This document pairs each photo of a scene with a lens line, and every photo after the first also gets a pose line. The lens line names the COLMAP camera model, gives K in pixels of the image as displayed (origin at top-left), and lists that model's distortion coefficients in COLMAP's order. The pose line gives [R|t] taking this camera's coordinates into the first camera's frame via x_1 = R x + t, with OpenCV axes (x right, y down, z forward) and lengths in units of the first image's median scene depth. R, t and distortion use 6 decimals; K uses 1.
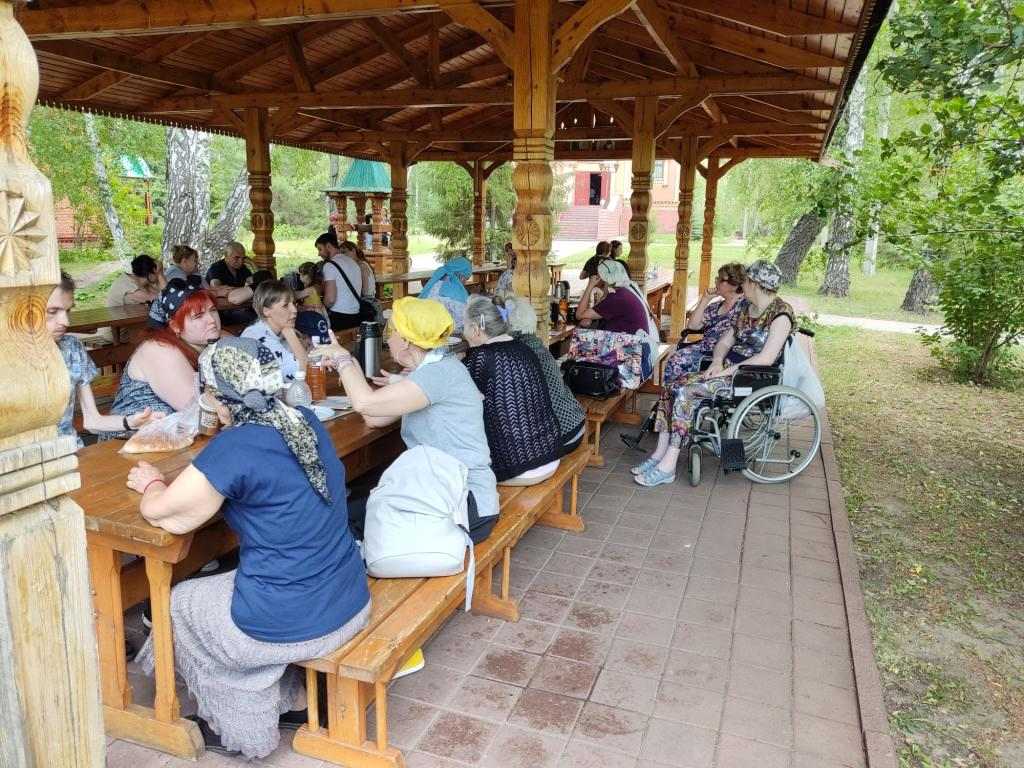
lens RADIAL K [[777.7, 0, 512.0], [0, 777.7, 384.0], [0, 0, 1]] dist [0.044128, -0.080525]
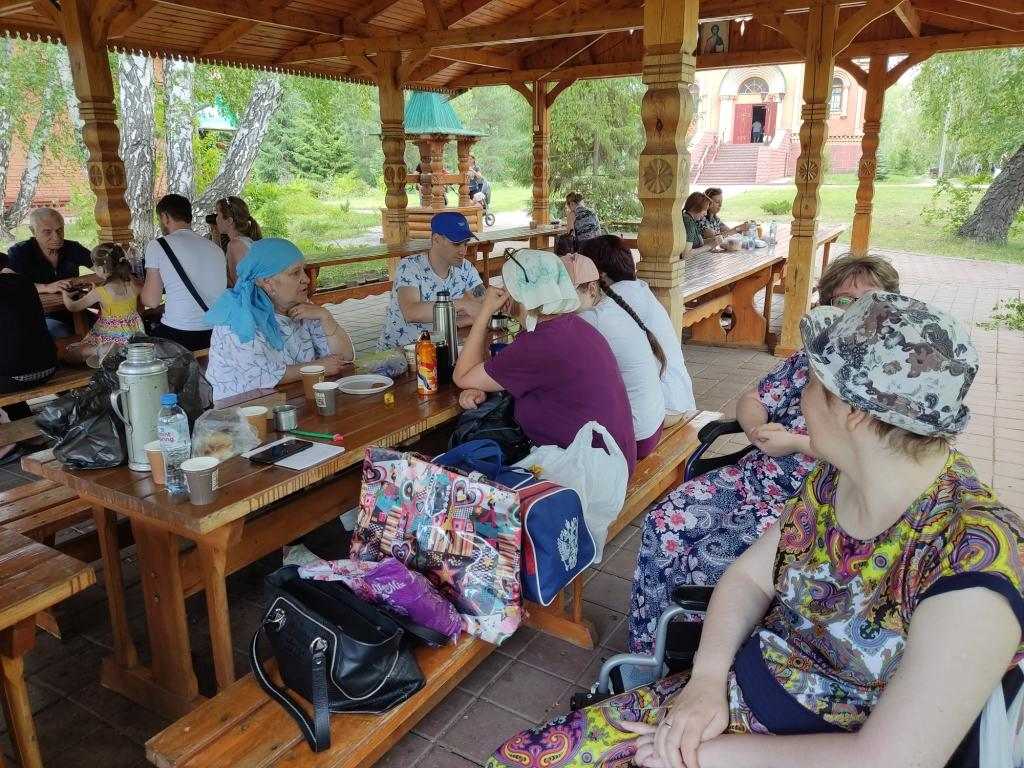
lens RADIAL K [[777.7, 0, 512.0], [0, 777.7, 384.0], [0, 0, 1]] dist [0.044128, -0.080525]
pose [[0.978773, 0.025367, -0.203372, 0.105832], [-0.012163, 0.997751, 0.065912, -0.060068], [0.204587, -0.062040, 0.976880, 0.308143]]
